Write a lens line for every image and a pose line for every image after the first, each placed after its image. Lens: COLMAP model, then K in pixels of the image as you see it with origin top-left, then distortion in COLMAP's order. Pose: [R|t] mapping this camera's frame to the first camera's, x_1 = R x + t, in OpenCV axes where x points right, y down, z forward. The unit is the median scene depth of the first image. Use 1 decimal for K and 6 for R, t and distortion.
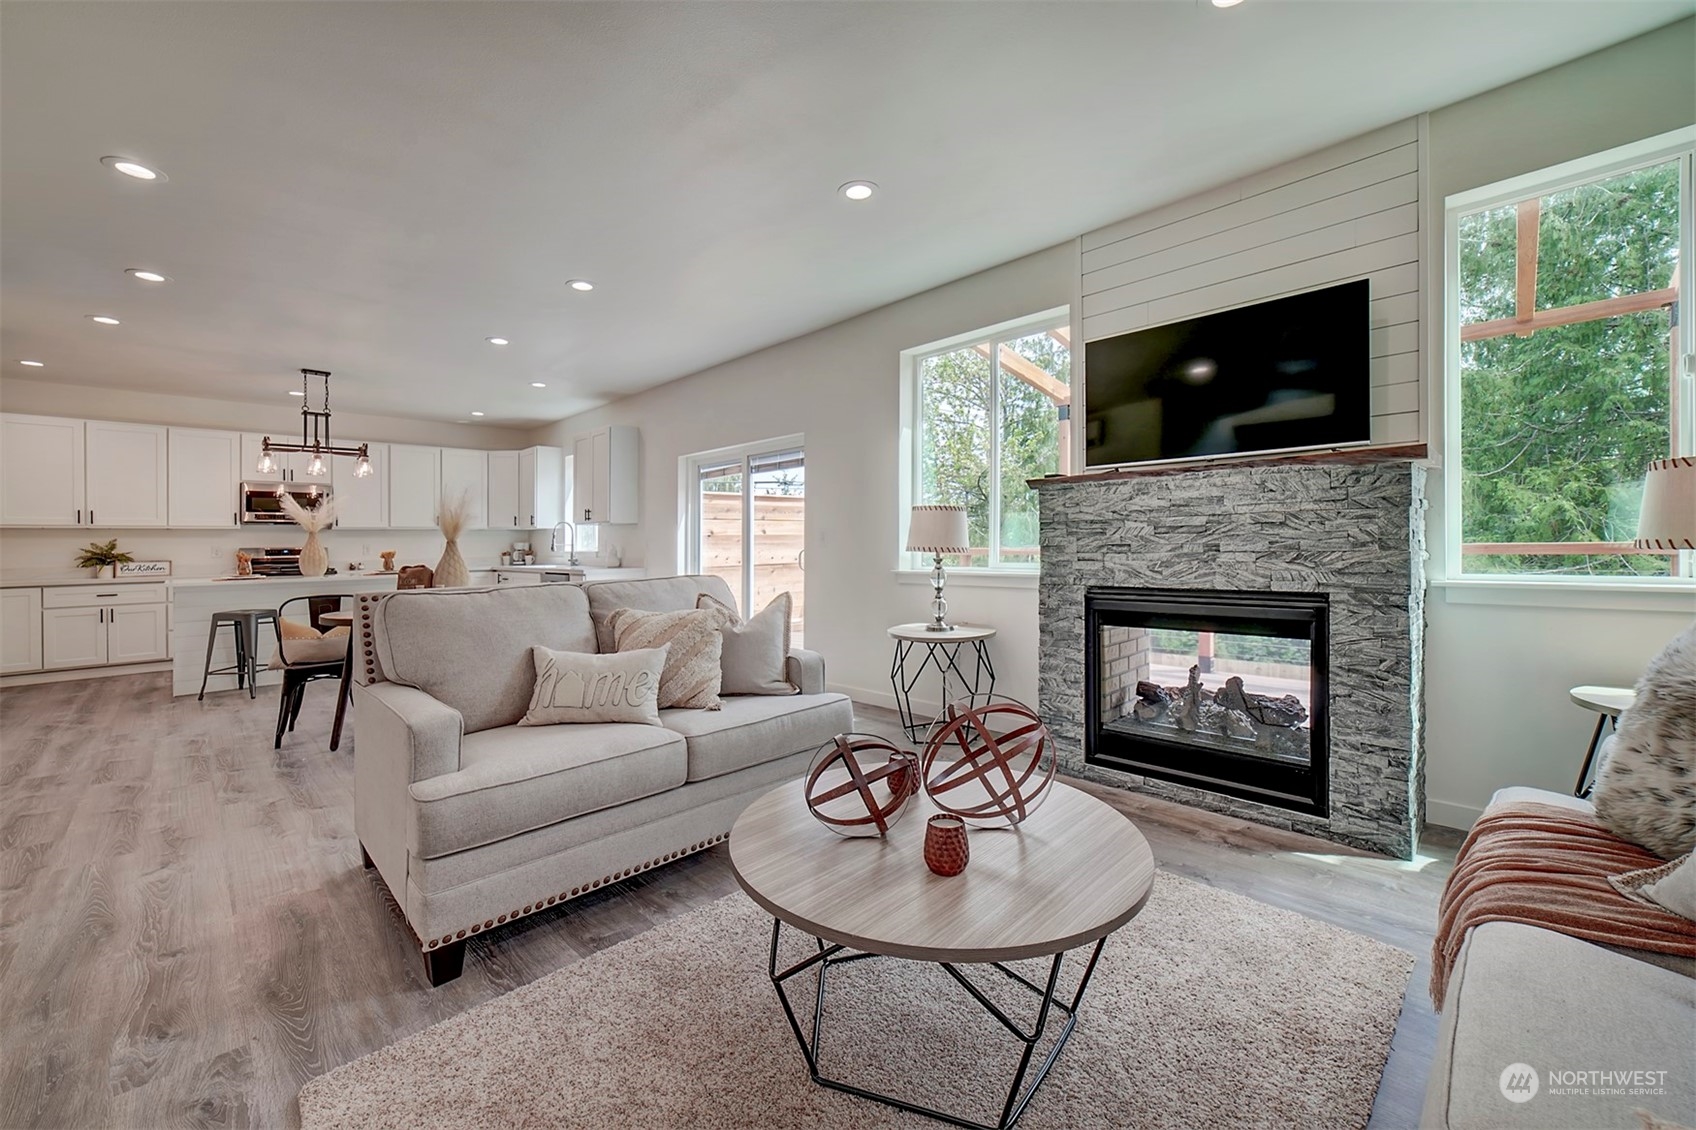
lens RADIAL K [[656.3, 0, 882.7], [0, 656.3, 554.0], [0, 0, 1]] dist [-0.010386, 0.002374]
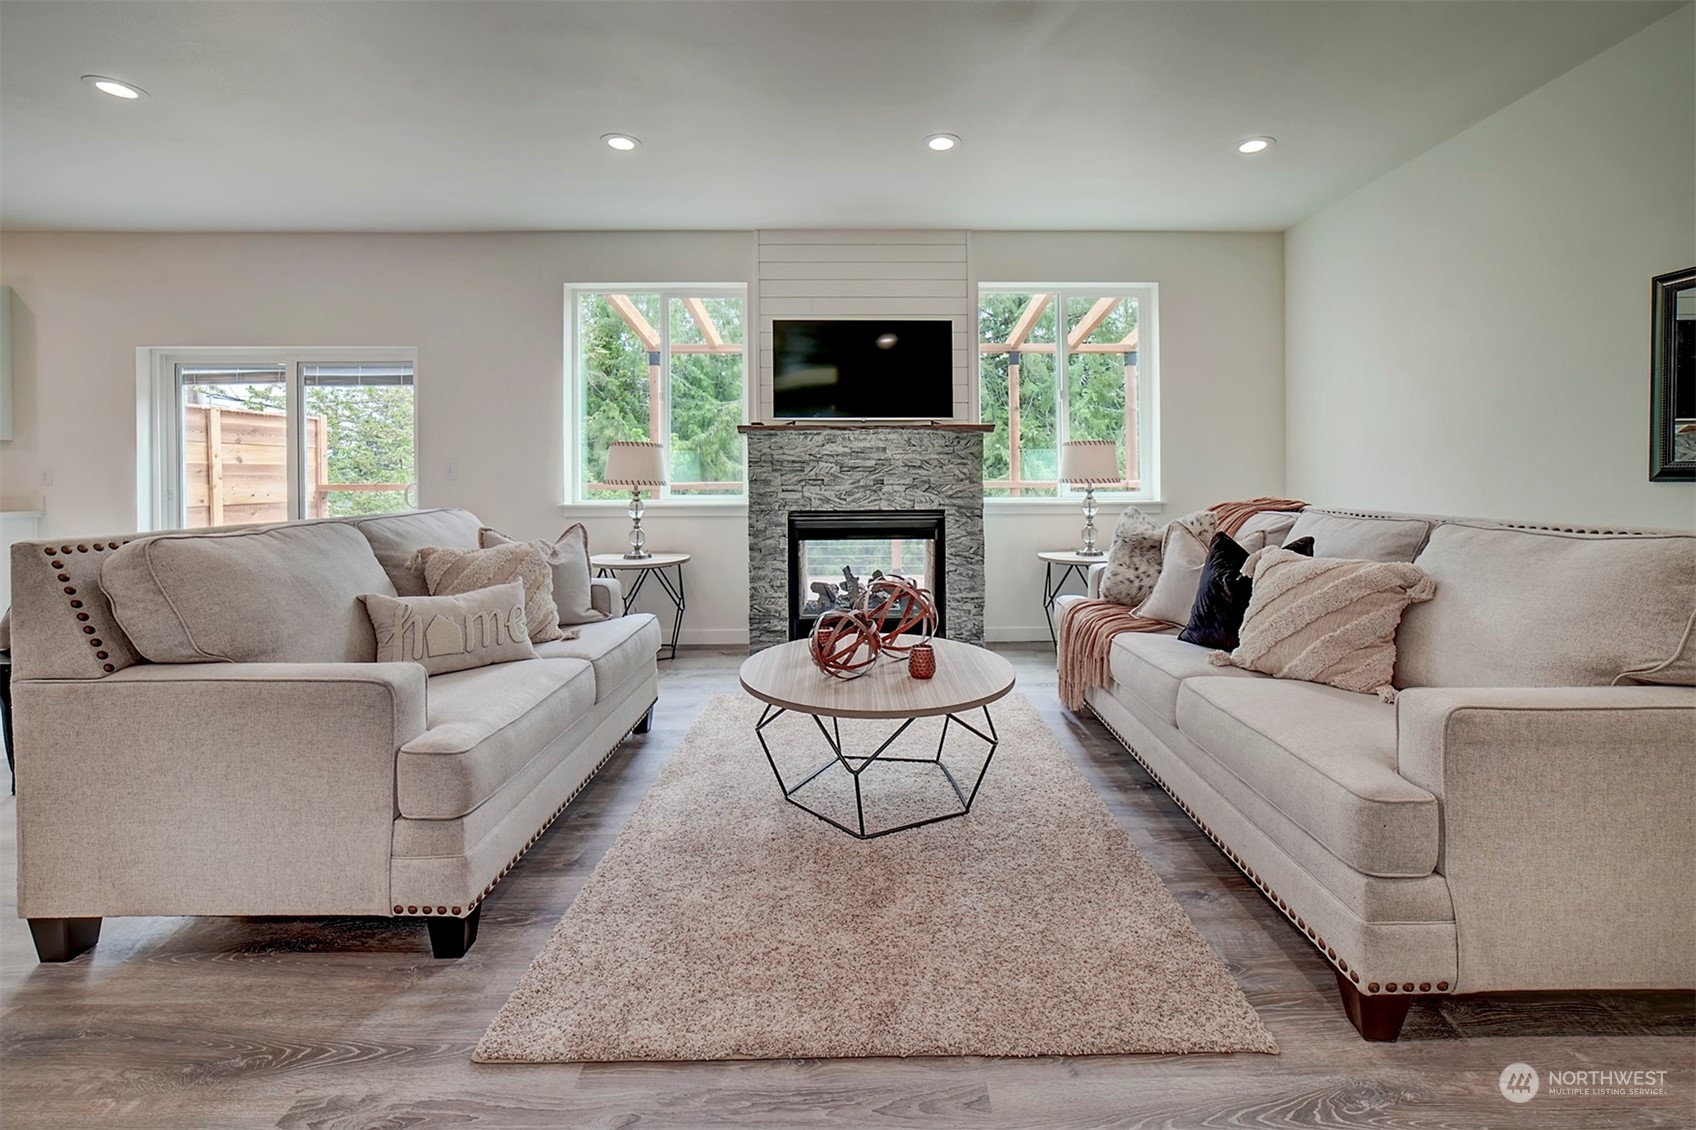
lens RADIAL K [[656.3, 0, 858.8], [0, 656.3, 488.6], [0, 0, 1]] dist [-0.010386, 0.002374]
pose [[0.713102, -0.000603, 0.701060, -0.529107], [0.004373, 0.999984, -0.003589, 0.009893], [-0.701047, 0.005625, 0.713093, -0.022891]]
